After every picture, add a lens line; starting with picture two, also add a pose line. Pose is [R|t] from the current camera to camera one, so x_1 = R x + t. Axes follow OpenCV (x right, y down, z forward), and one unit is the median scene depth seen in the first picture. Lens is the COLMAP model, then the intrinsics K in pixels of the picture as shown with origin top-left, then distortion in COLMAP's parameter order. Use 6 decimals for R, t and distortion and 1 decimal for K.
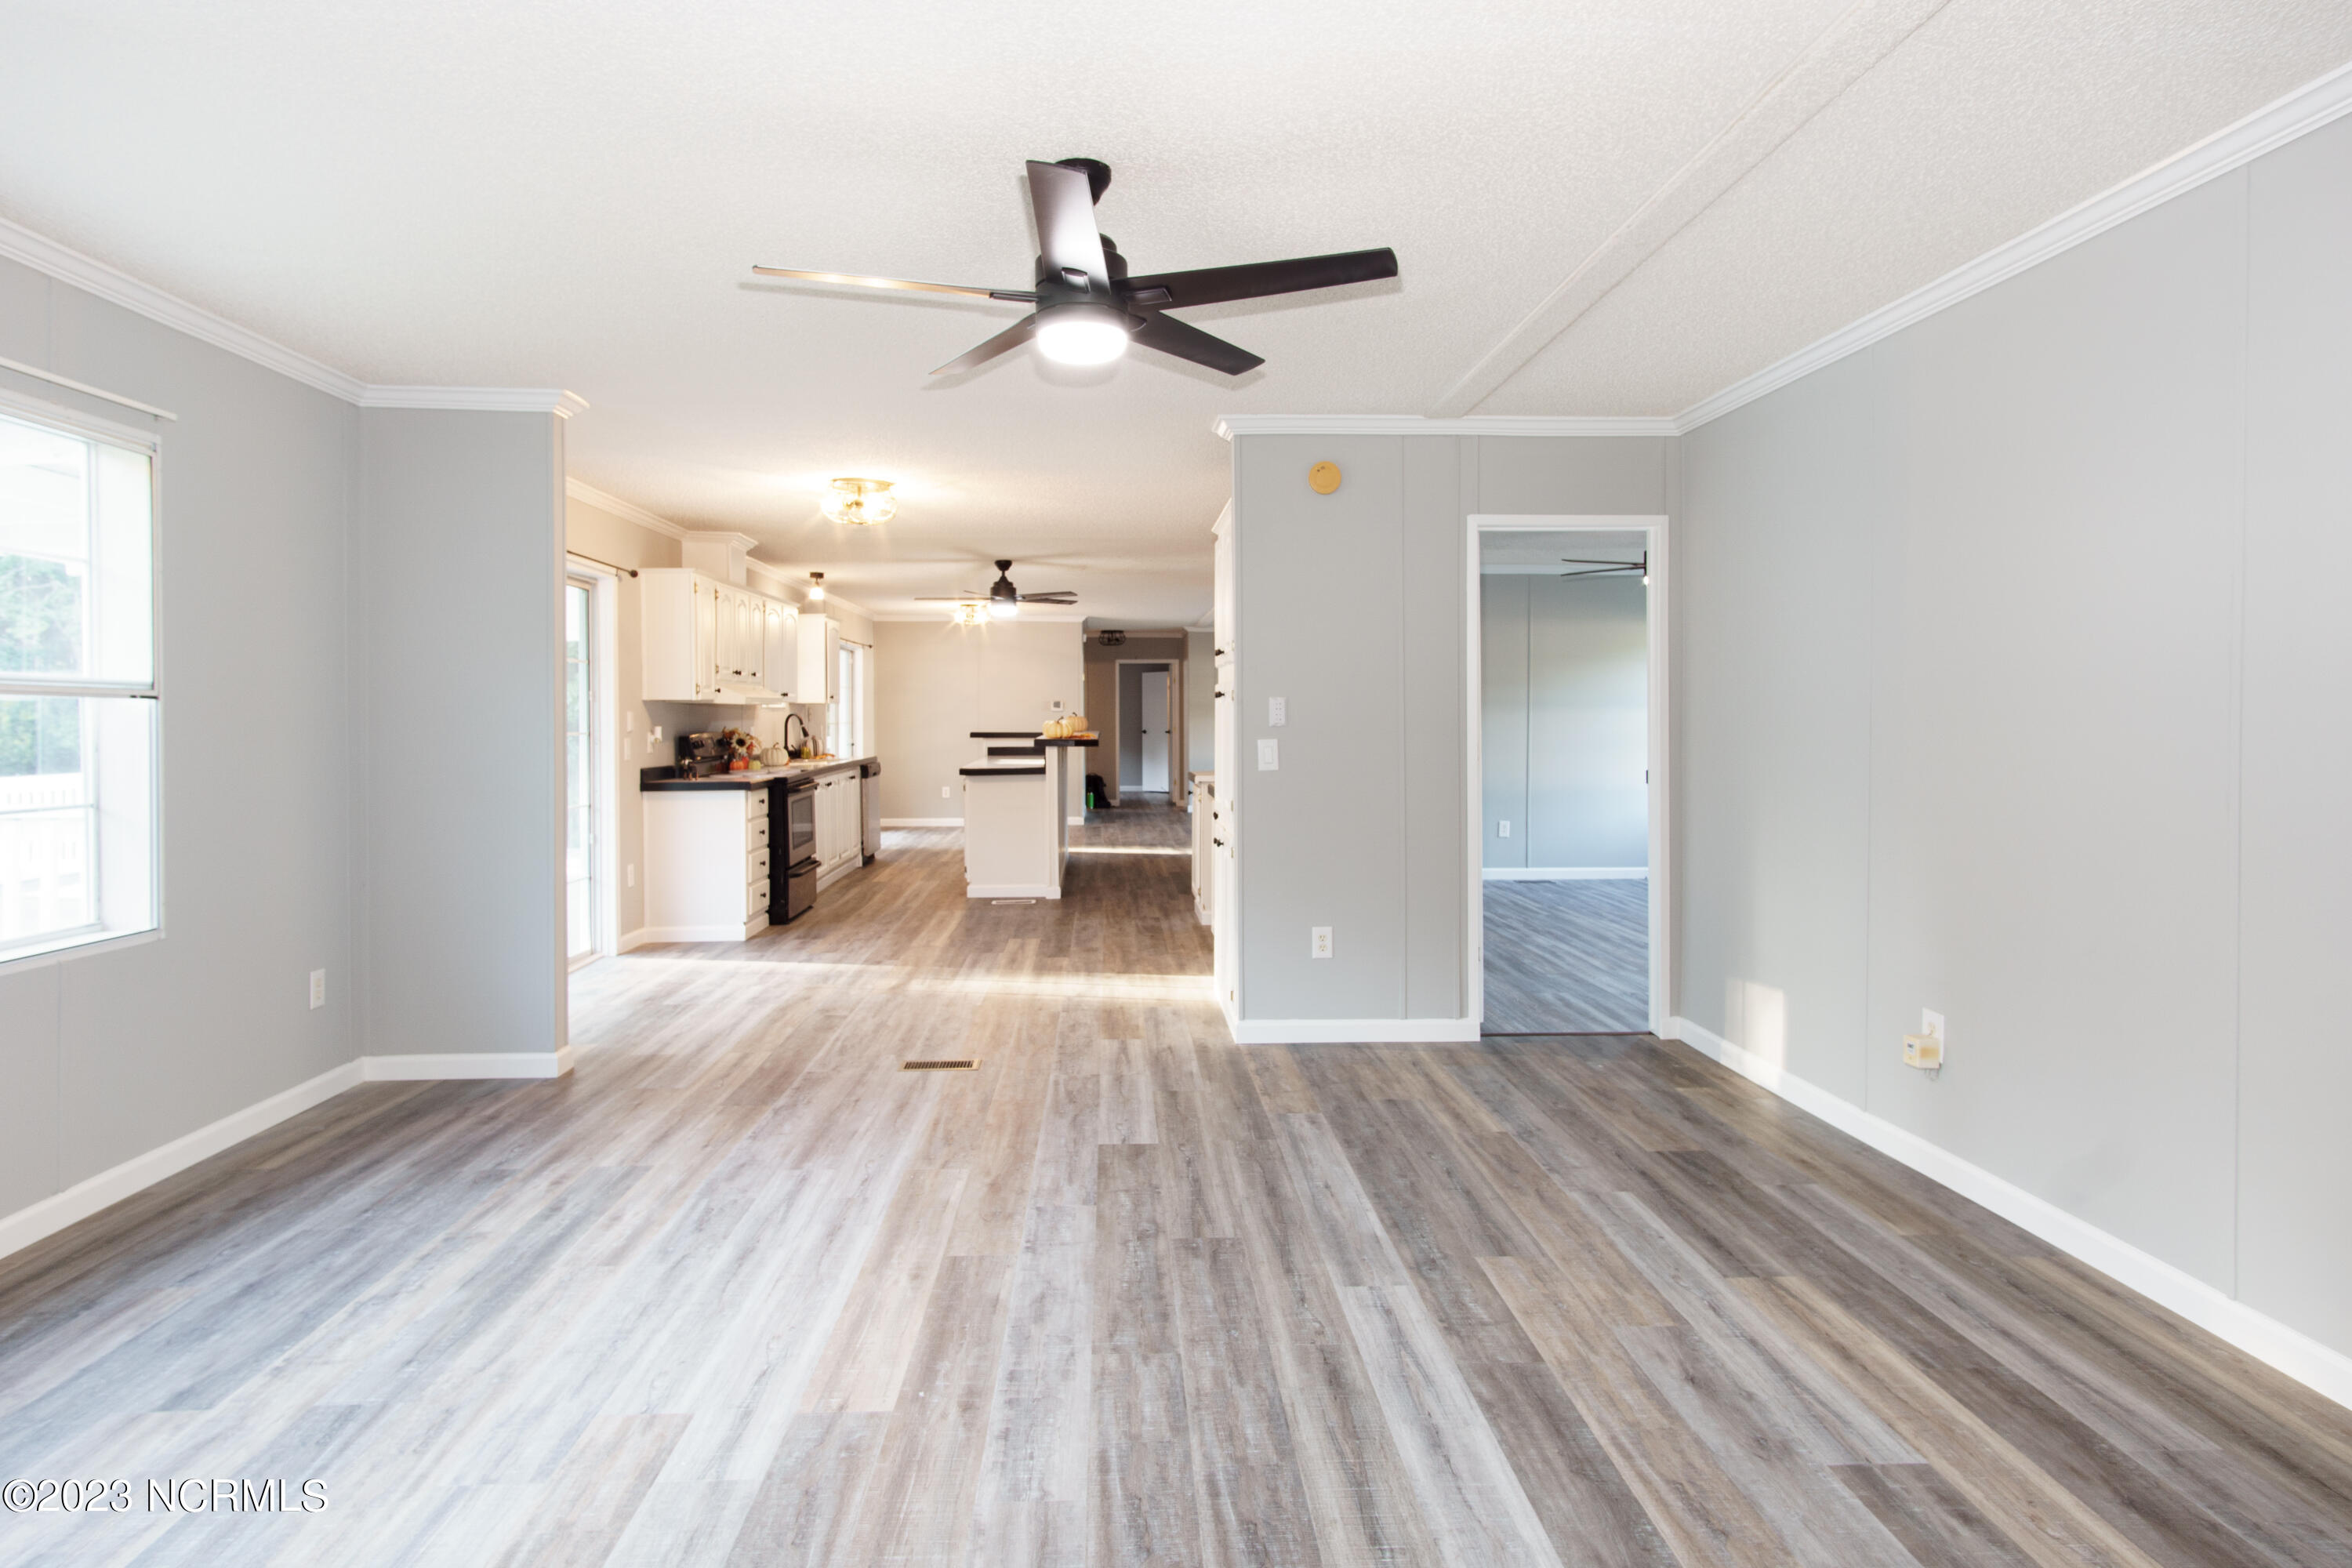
lens RADIAL K [[1261.0, 0, 1156.0], [0, 1261.0, 784.8], [0, 0, 1]] dist [0.004715, 0.002486]
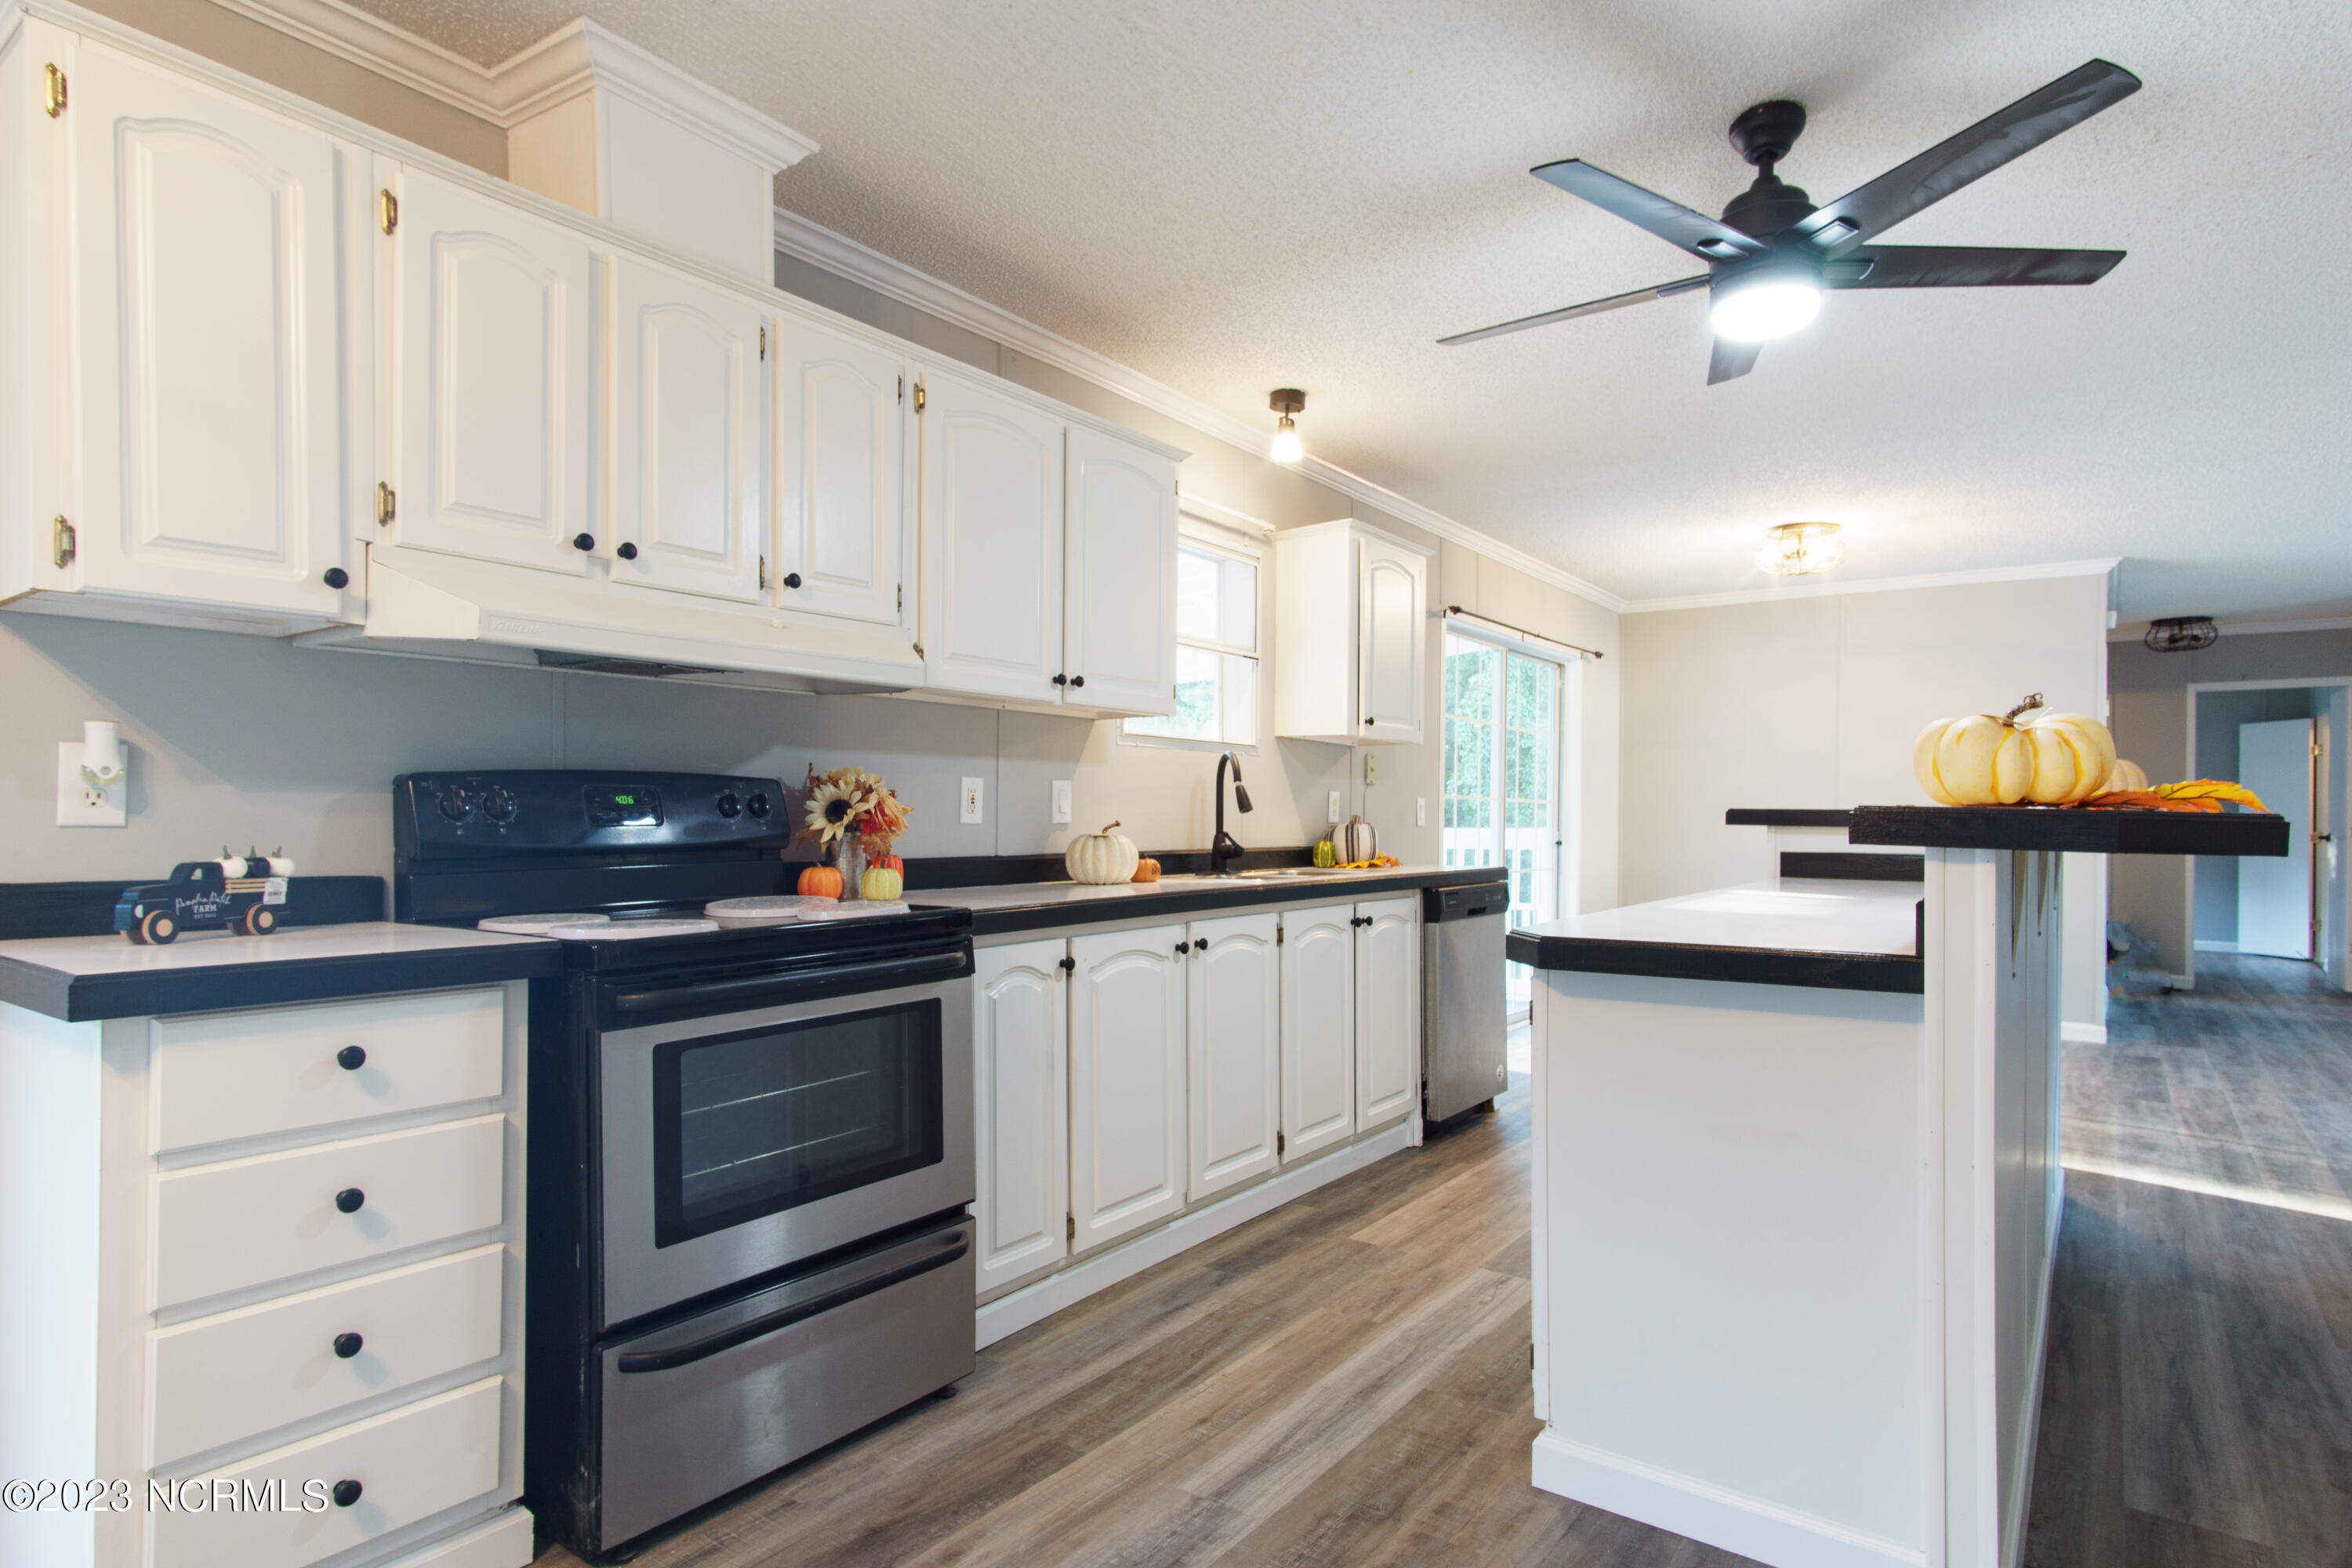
lens RADIAL K [[1277.7, 0, 1156.6], [0, 1277.7, 811.5], [0, 0, 1]] dist [0.010919, 0.001766]
pose [[0.775758, 0.006711, -0.630995, -0.045019], [-0.045079, 0.997978, -0.044807, -0.017743], [0.629419, 0.063204, 0.774492, 0.632429]]
